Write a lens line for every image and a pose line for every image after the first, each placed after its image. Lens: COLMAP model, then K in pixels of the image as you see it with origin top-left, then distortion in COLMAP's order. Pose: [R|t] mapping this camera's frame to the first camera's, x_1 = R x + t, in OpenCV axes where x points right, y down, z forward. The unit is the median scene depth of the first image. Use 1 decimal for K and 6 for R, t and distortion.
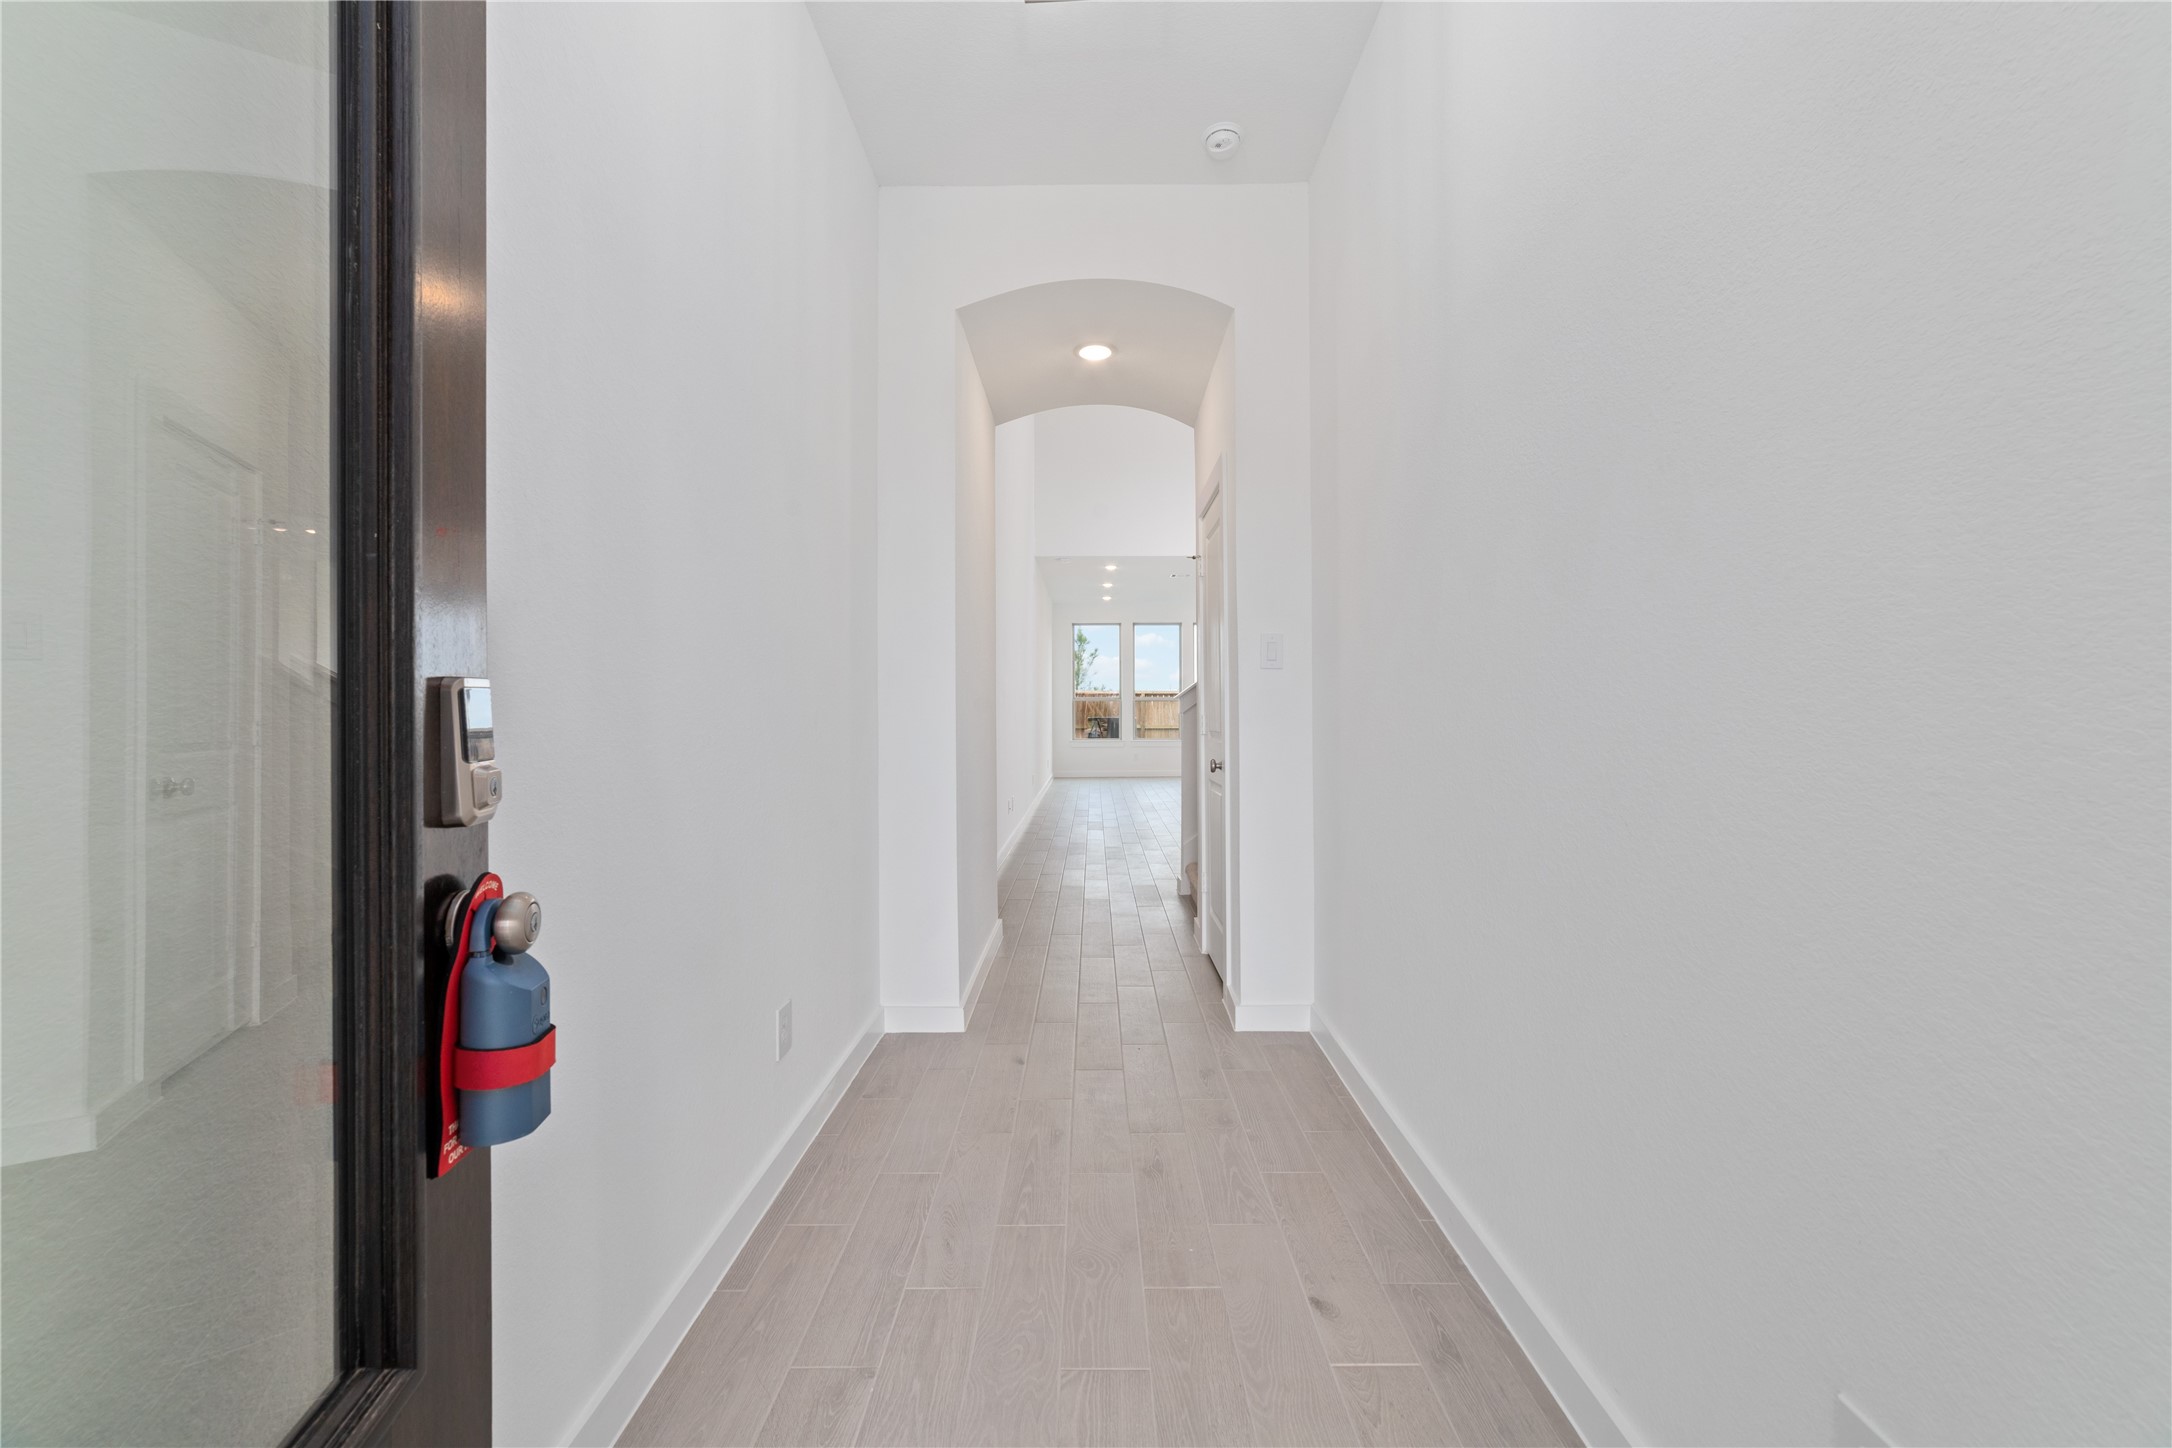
lens RADIAL K [[842.1, 0, 1089.7], [0, 842.1, 716.3], [0, 0, 1]] dist [-0.014127, 0.003443]
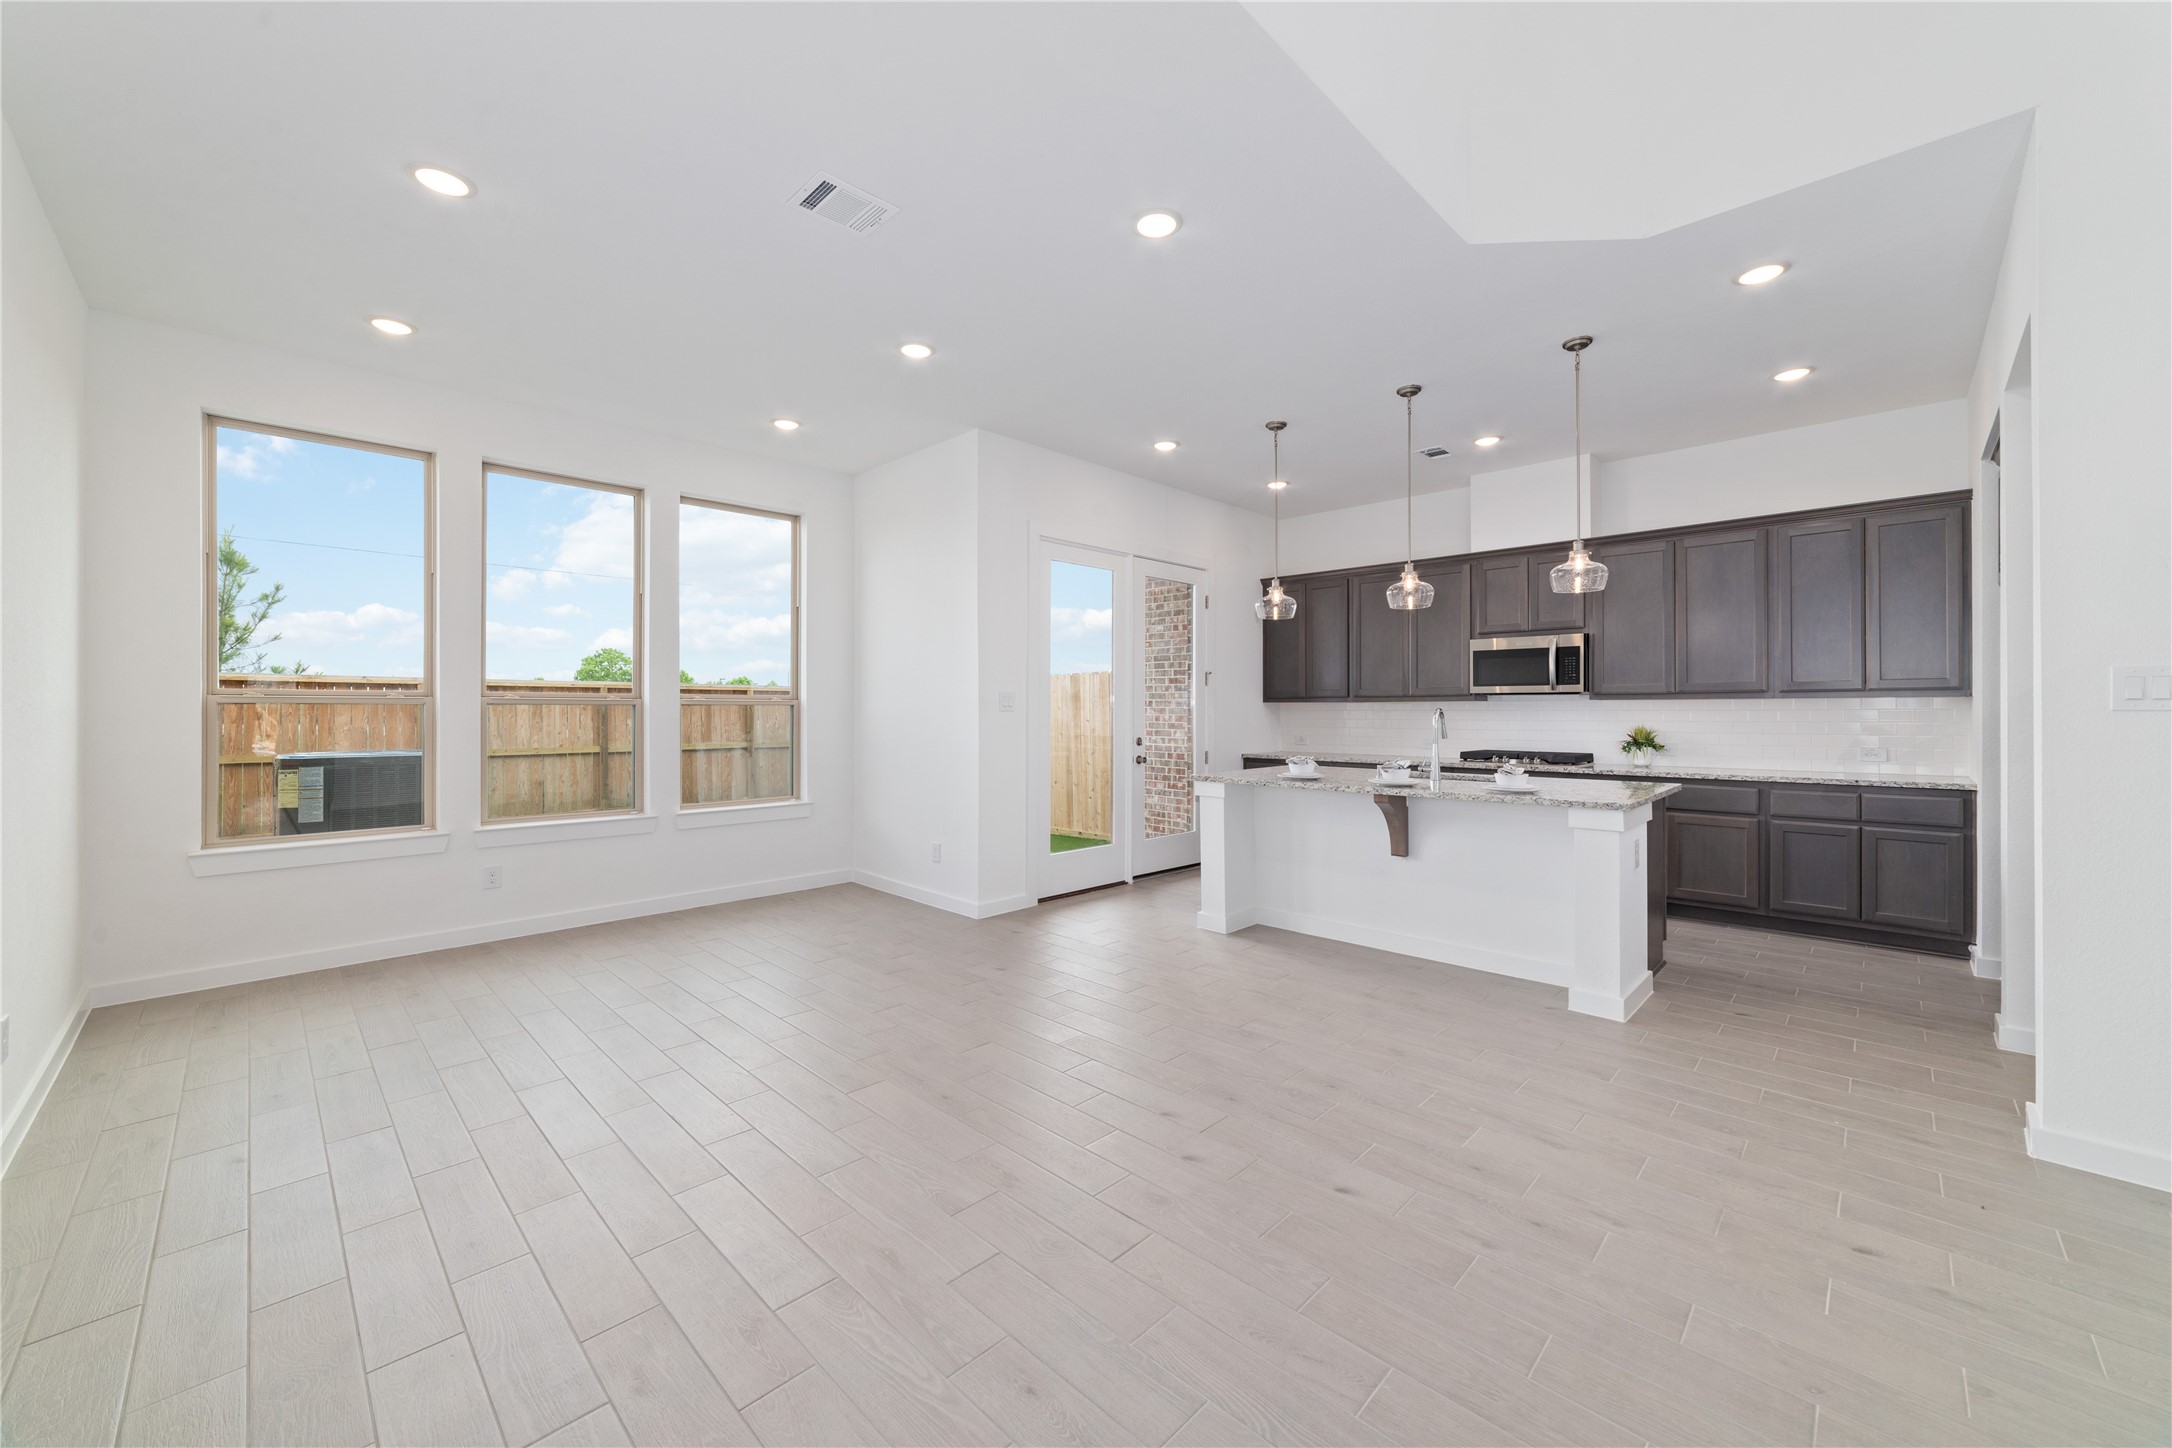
lens RADIAL K [[842.1, 0, 1098.4], [0, 842.1, 711.1], [0, 0, 1]] dist [-0.014127, 0.003443]
pose [[0.694246, 0.003779, 0.719728, -0.011804], [0.000750, 0.999982, -0.005974, -0.011953], [-0.719737, 0.004687, 0.694231, 0.519857]]
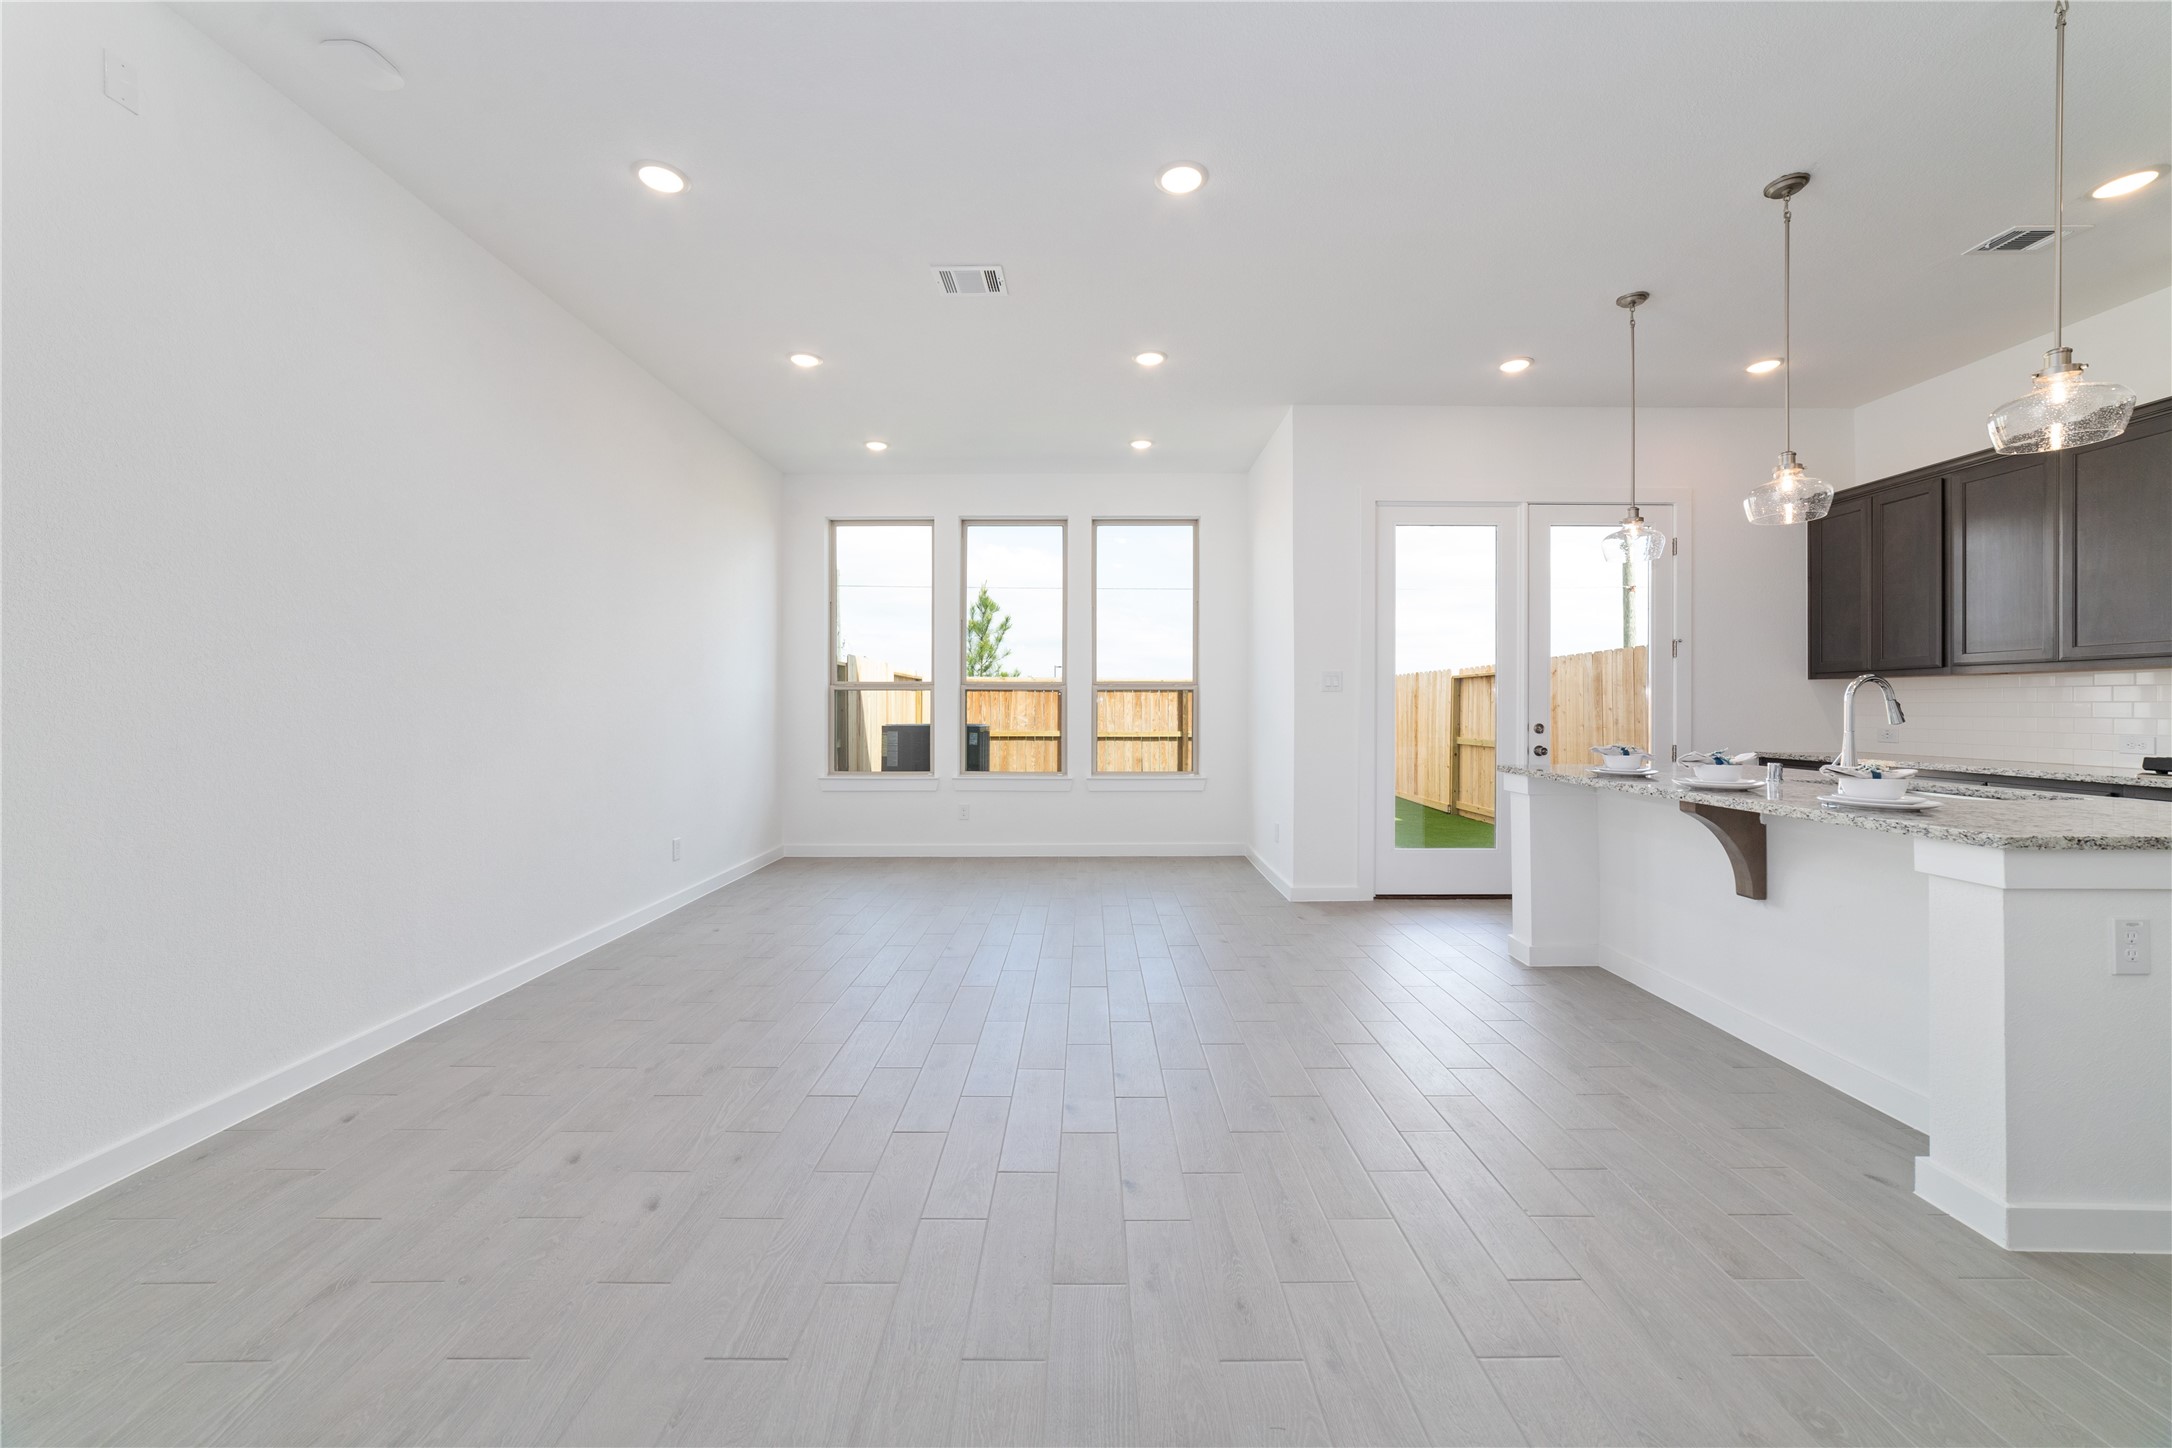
lens RADIAL K [[842.1, 0, 1092.3], [0, 842.1, 709.0], [0, 0, 1]] dist [-0.014127, 0.003443]
pose [[0.999976, 0.005583, 0.004112, 0.103071], [-0.005565, 0.999975, -0.004412, -0.005822], [-0.004136, 0.004389, 0.999982, 0.462888]]
